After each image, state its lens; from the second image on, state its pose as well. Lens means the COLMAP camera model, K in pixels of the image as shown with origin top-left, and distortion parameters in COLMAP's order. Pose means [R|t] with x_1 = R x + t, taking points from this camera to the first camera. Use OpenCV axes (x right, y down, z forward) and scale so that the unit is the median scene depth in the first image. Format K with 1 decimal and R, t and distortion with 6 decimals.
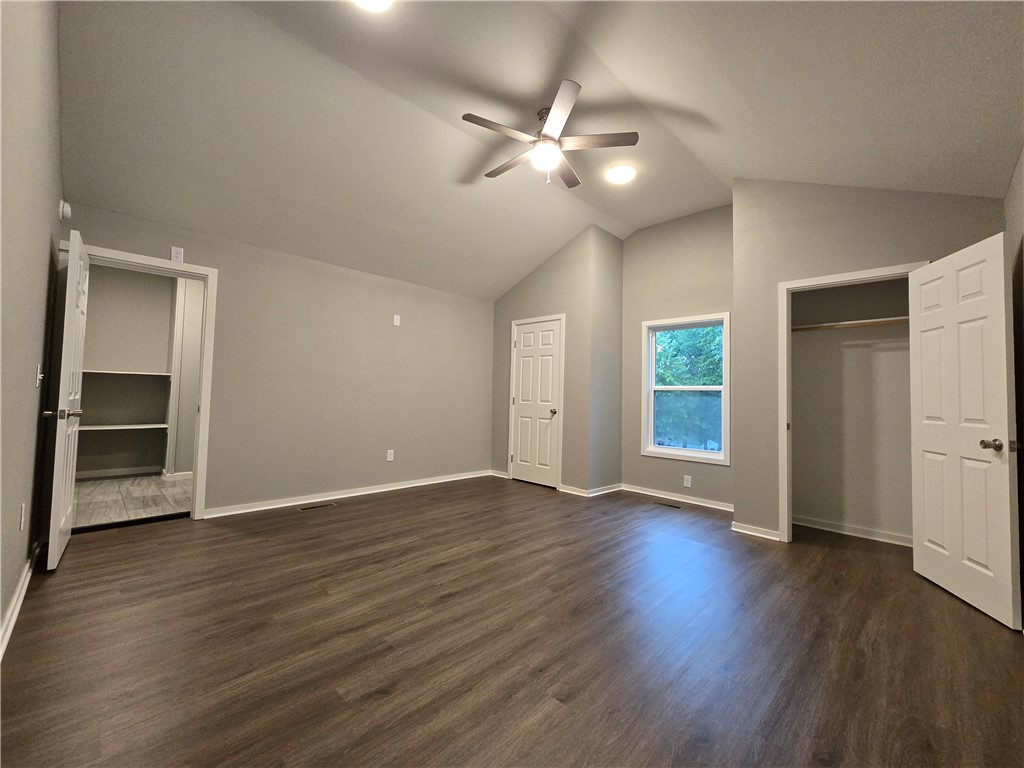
lens RADIAL K [[421.6, 0, 512.2], [0, 421.6, 387.8], [0, 0, 1]] dist [-0.010318, 0.001788]
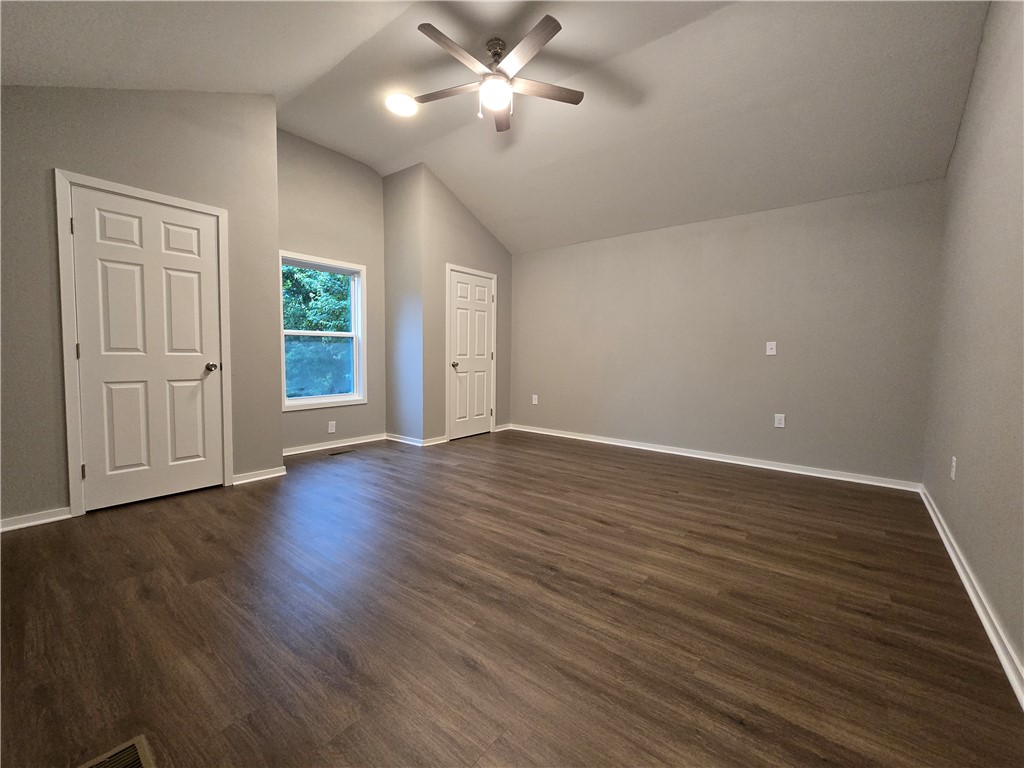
lens RADIAL K [[421.6, 0, 513.6], [0, 421.6, 383.0], [0, 0, 1]] dist [-0.010318, 0.001788]
pose [[-0.108552, -0.098740, 0.989175, -1.020858], [-0.037142, 0.994763, 0.095222, 0.009811], [-0.993397, -0.026403, -0.111651, 1.147172]]
